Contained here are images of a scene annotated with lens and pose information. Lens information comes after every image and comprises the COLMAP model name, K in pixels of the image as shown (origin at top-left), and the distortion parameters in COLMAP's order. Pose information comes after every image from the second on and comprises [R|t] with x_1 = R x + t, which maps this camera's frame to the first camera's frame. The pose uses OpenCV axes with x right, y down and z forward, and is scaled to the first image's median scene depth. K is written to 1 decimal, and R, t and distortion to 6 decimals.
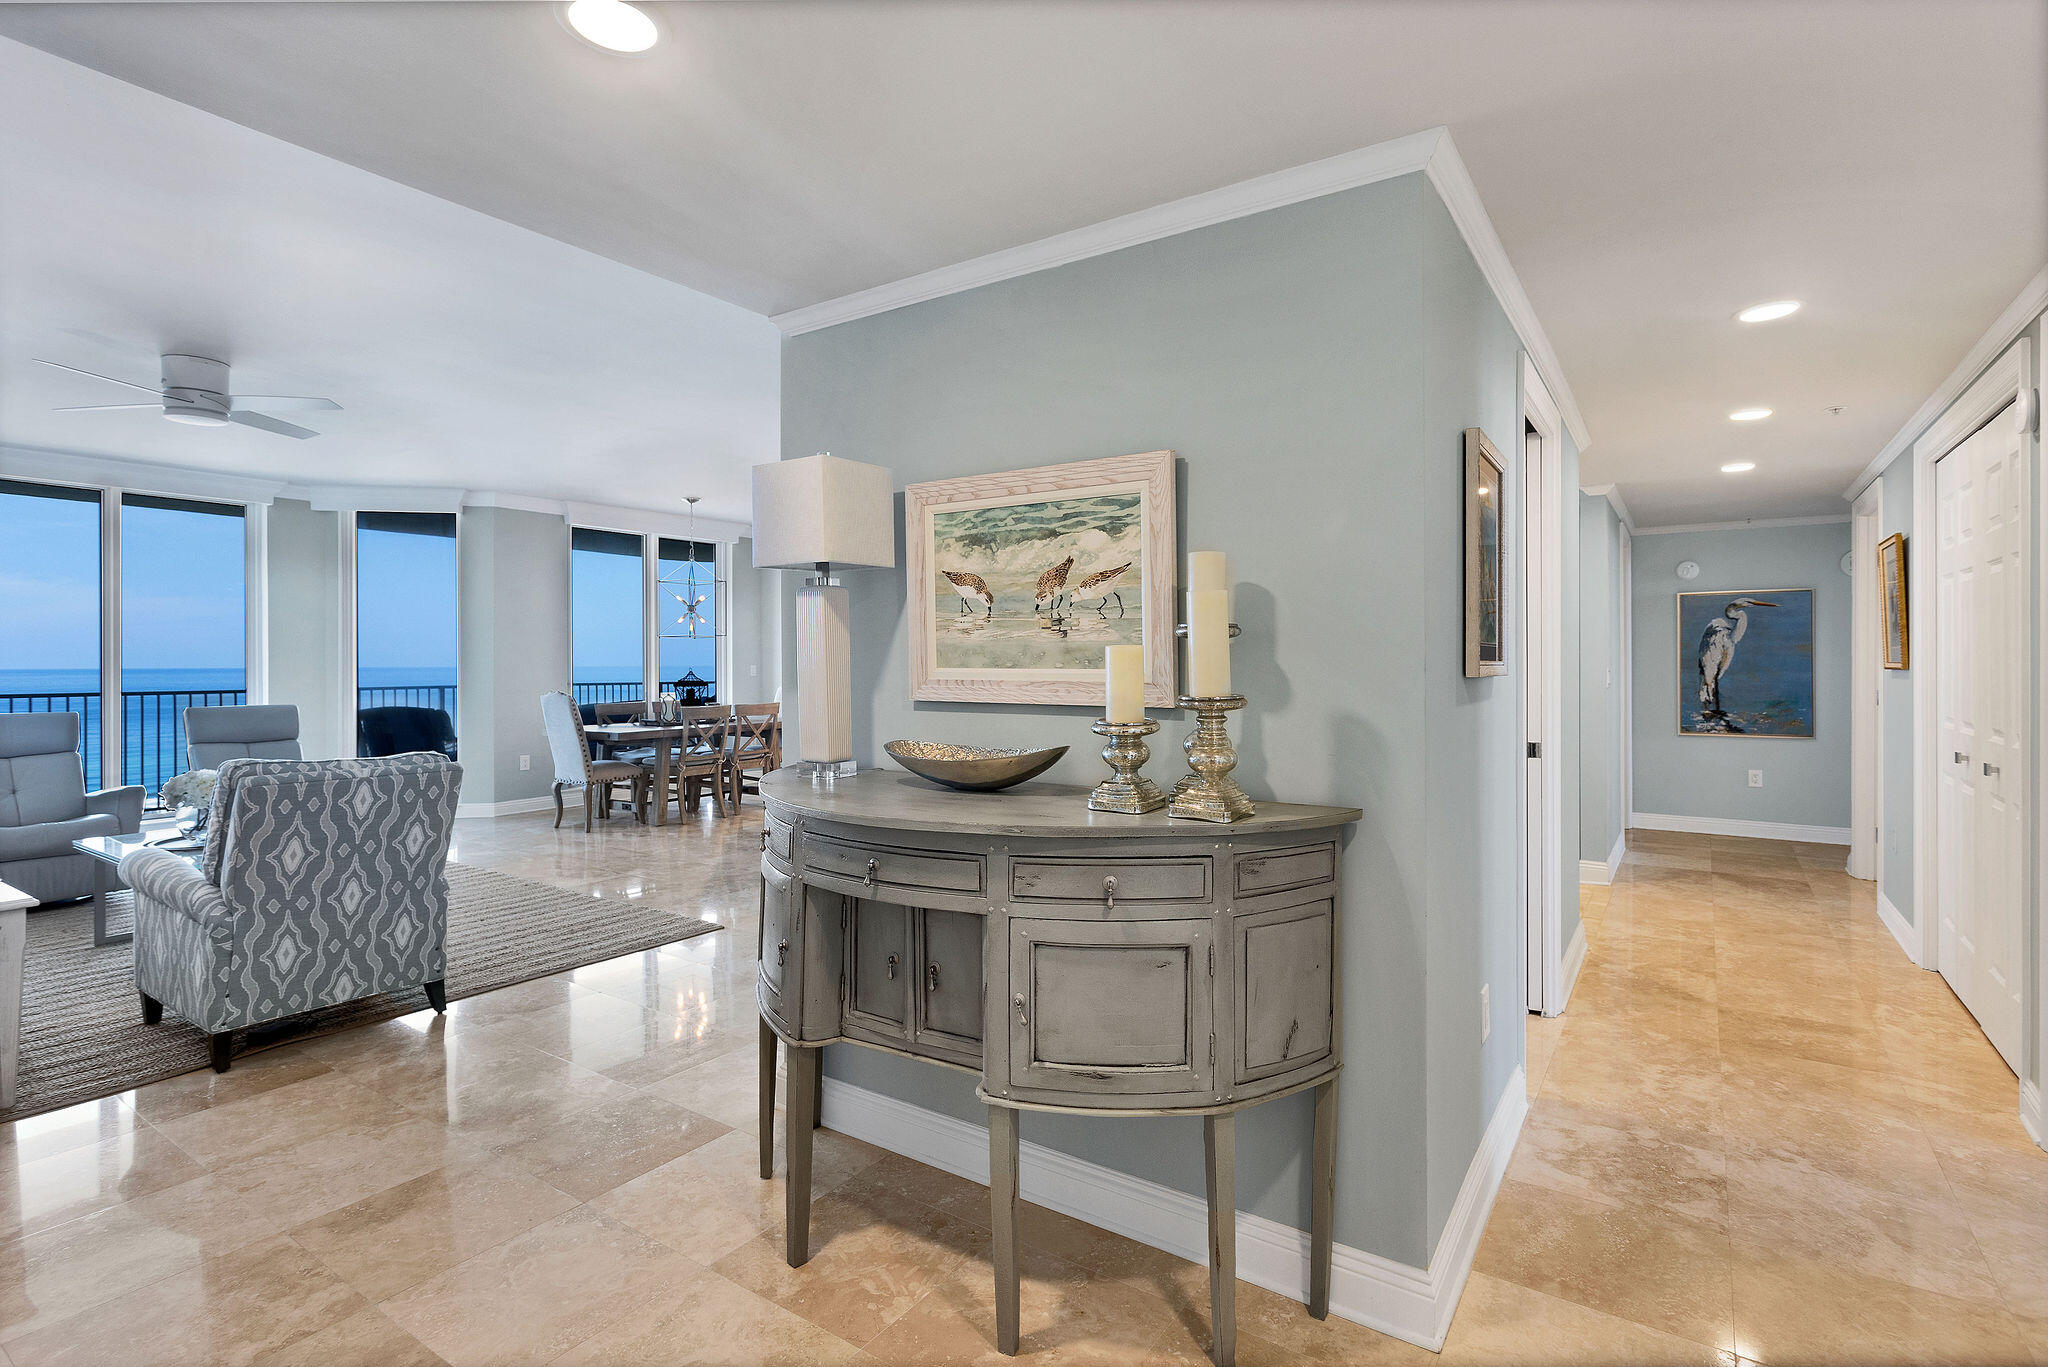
lens RADIAL K [[1020.6, 0, 1049.8], [0, 1020.6, 666.4], [0, 0, 1]] dist [-0.000044, -0.000852]
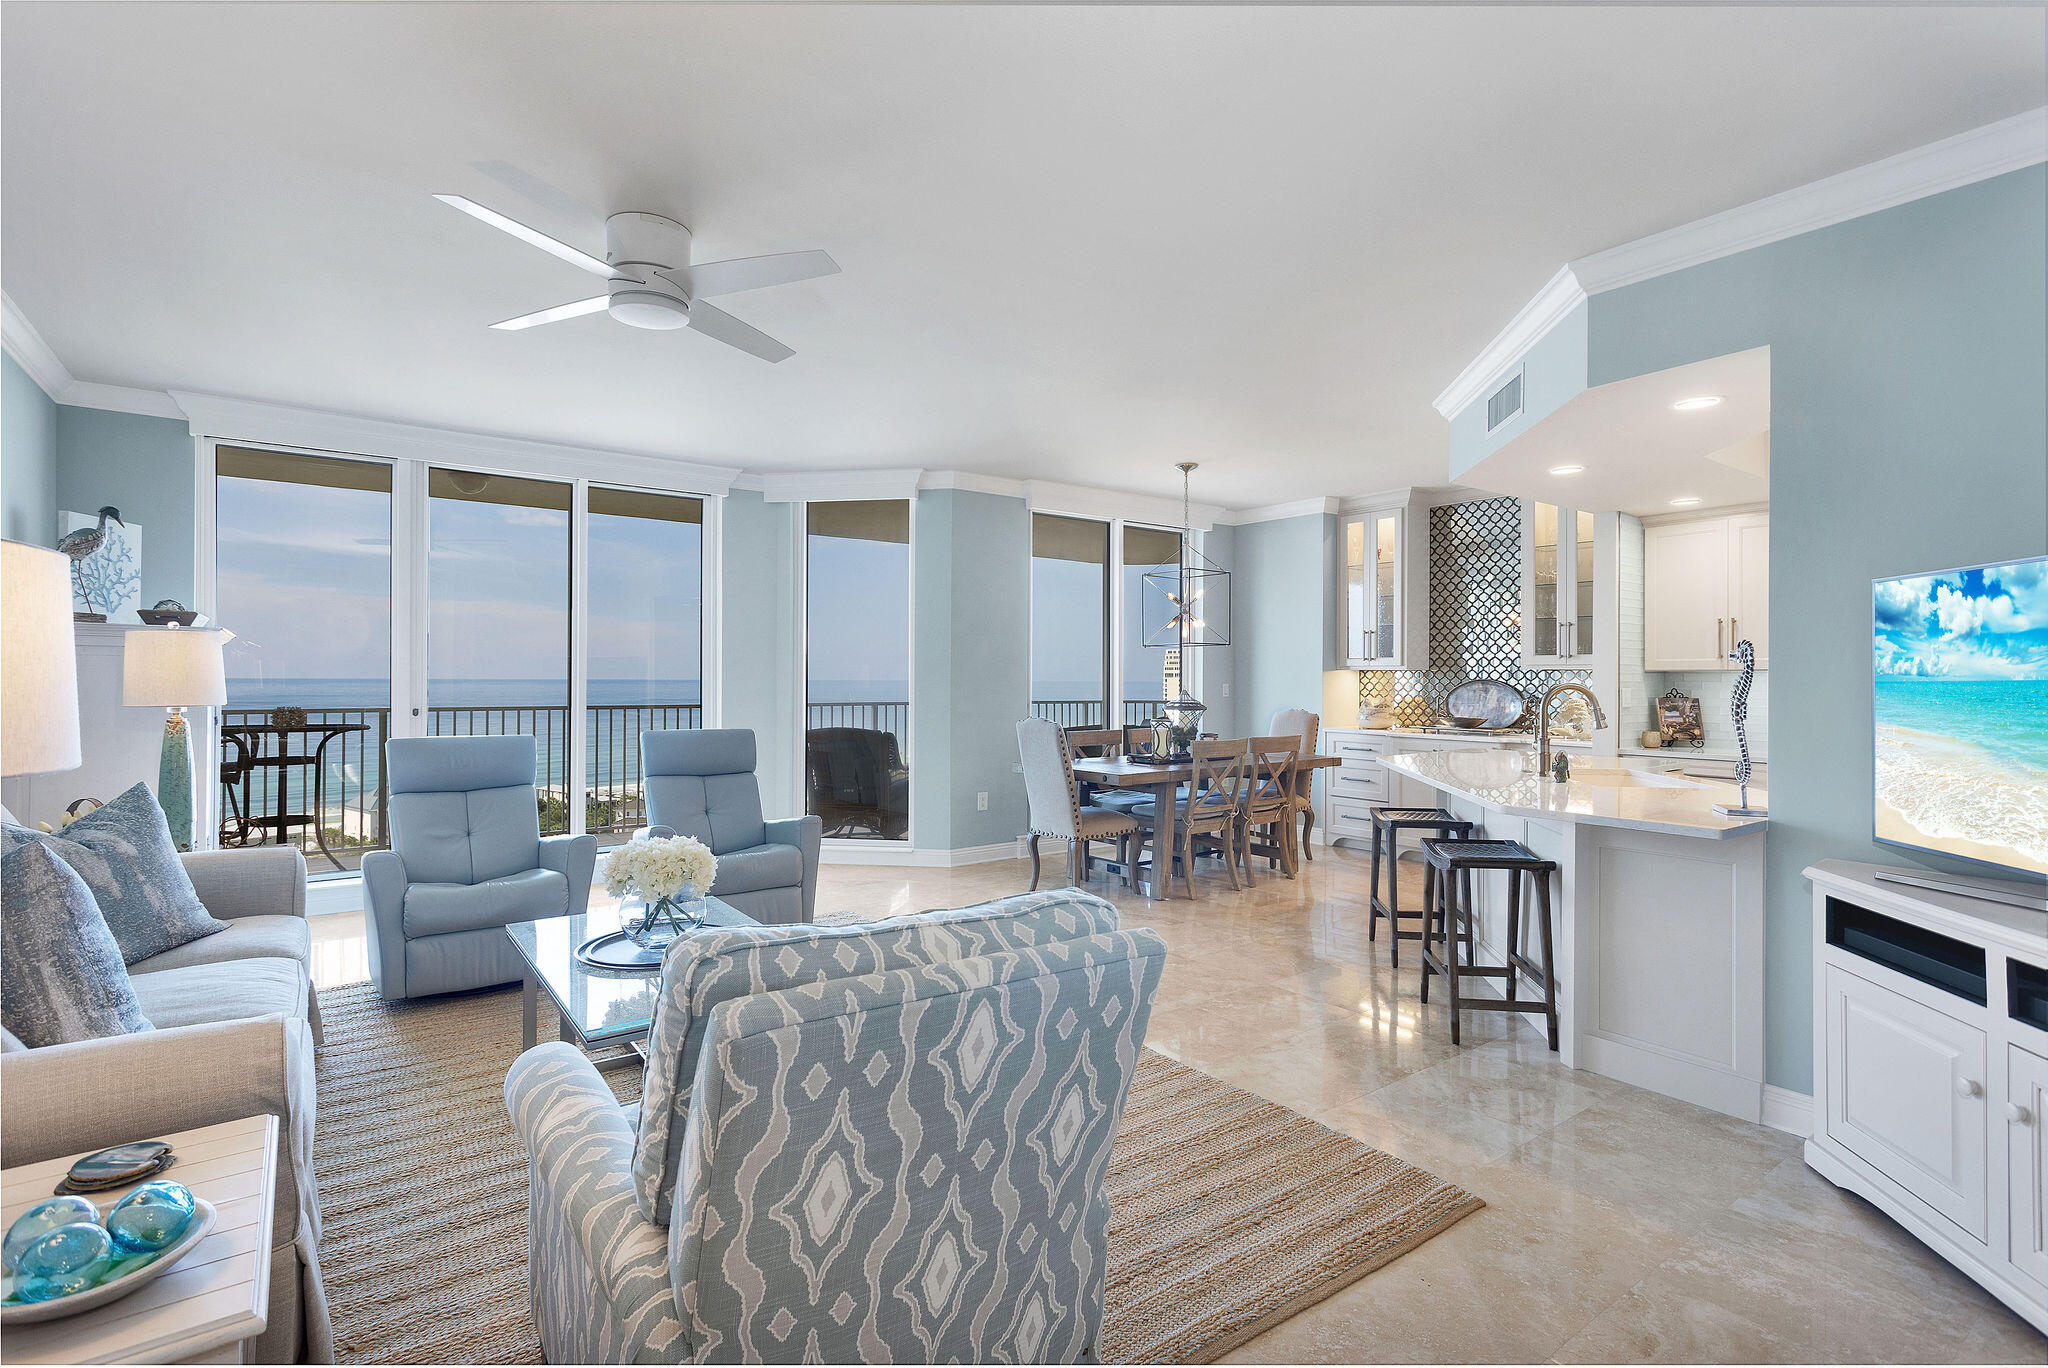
lens RADIAL K [[988.2, 0, 1018.6], [0, 988.2, 683.6], [0, 0, 1]] dist [0.002903, -0.000116]
pose [[0.938749, 0.007087, -0.344529, -0.265127], [-0.006773, 0.999975, 0.002113, -0.002331], [0.344535, 0.000350, 0.938773, 0.328099]]
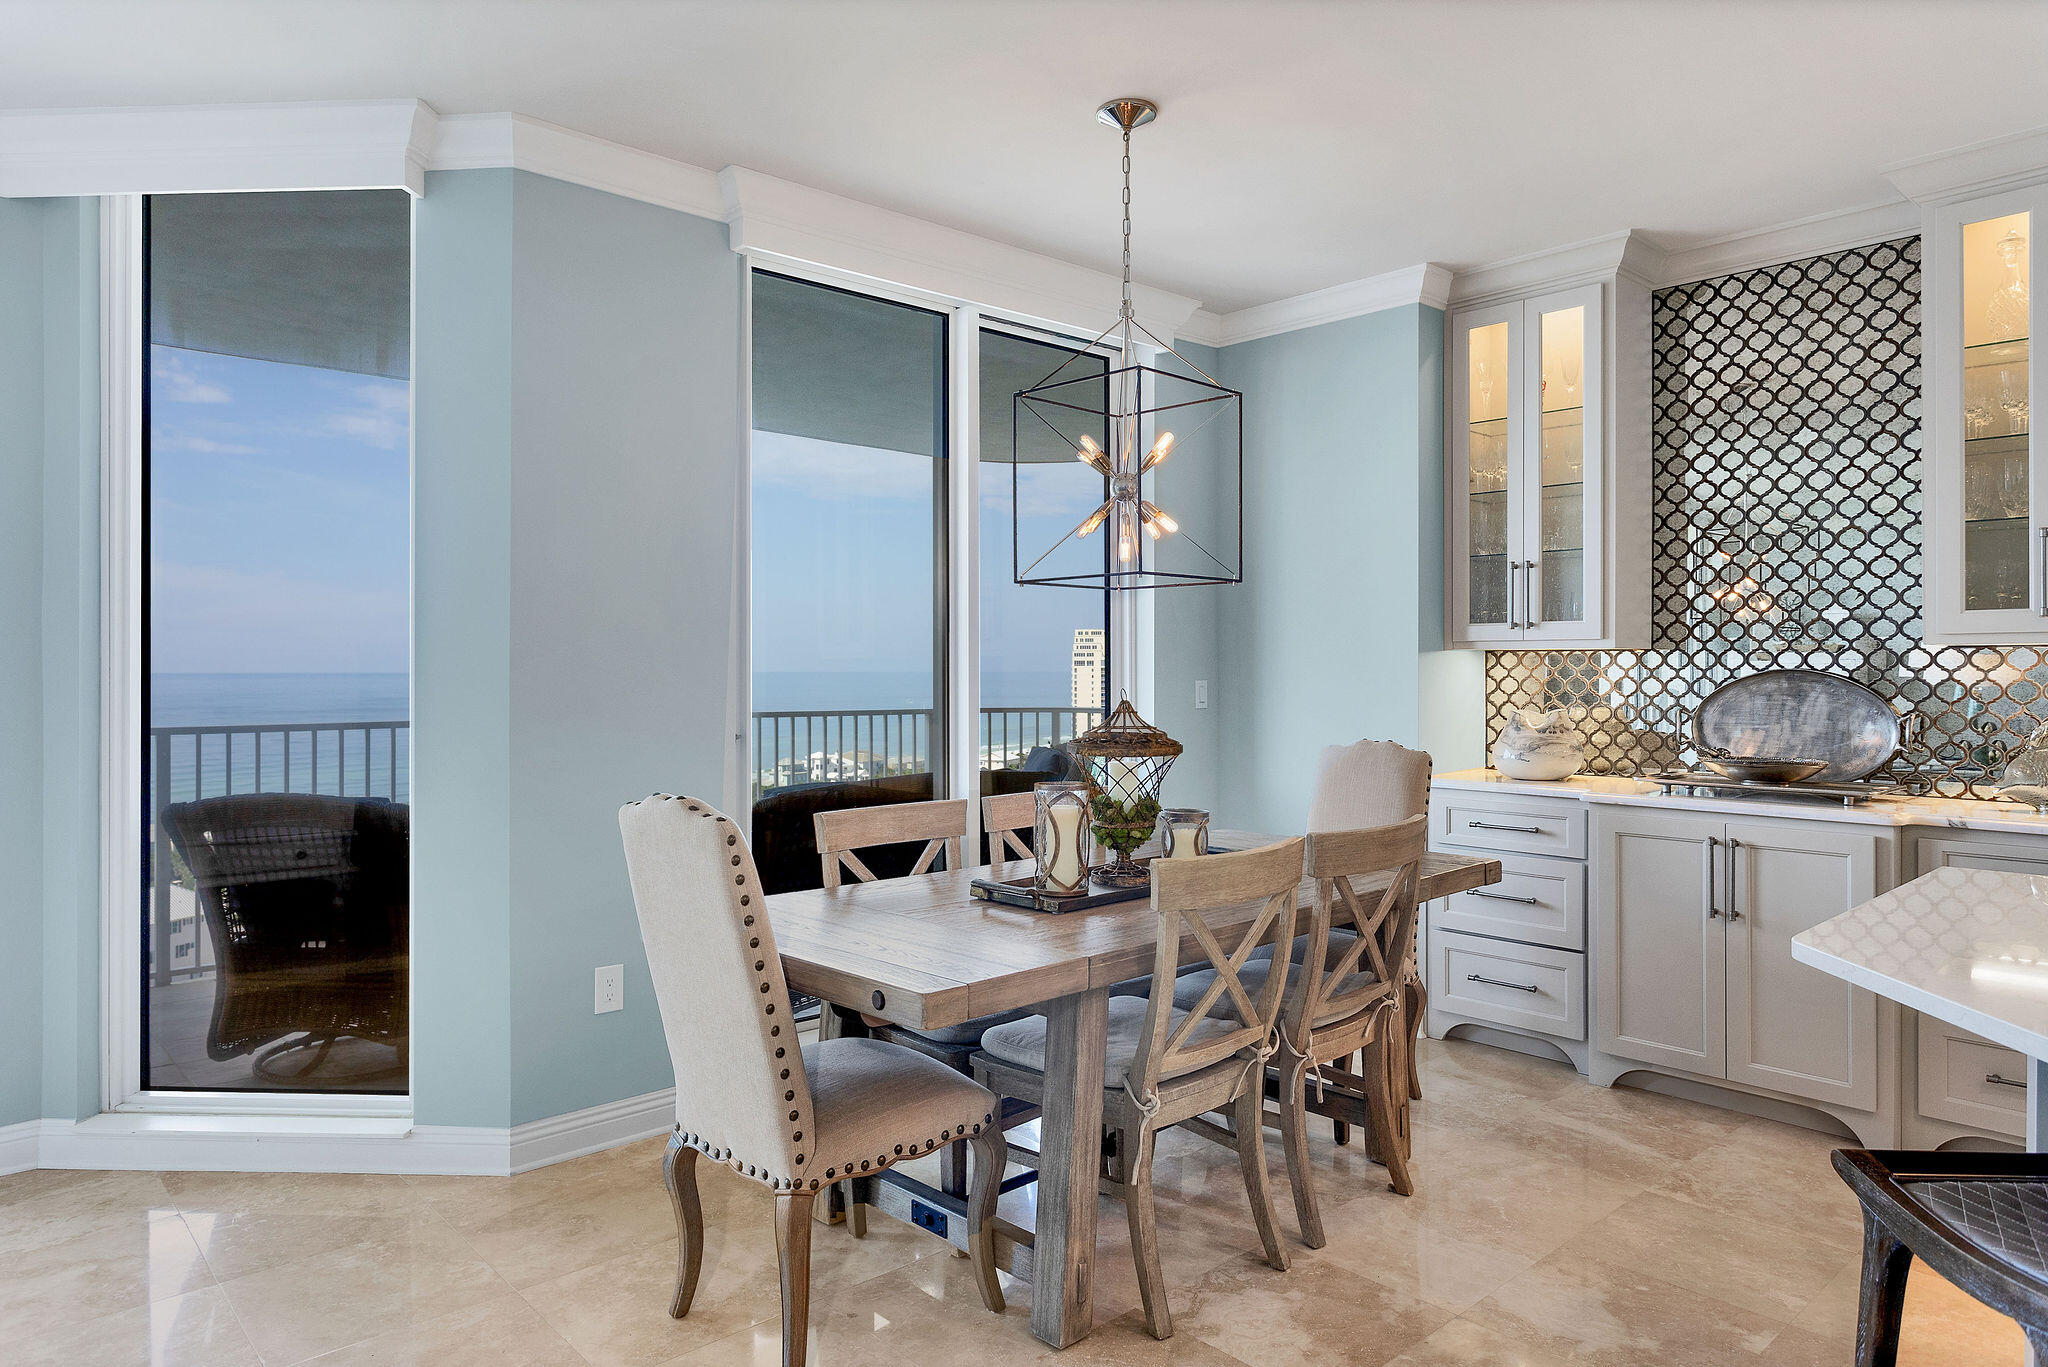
lens RADIAL K [[1237.1, 0, 1024.0], [0, 1237.1, 683.5], [0, 0, 1]] dist [0.002329, 0.000898]
pose [[0.969994, 0.005610, -0.243065, -0.364884], [-0.003422, 0.999950, 0.009423, -0.005340], [0.243105, -0.008309, 0.969964, 0.809620]]
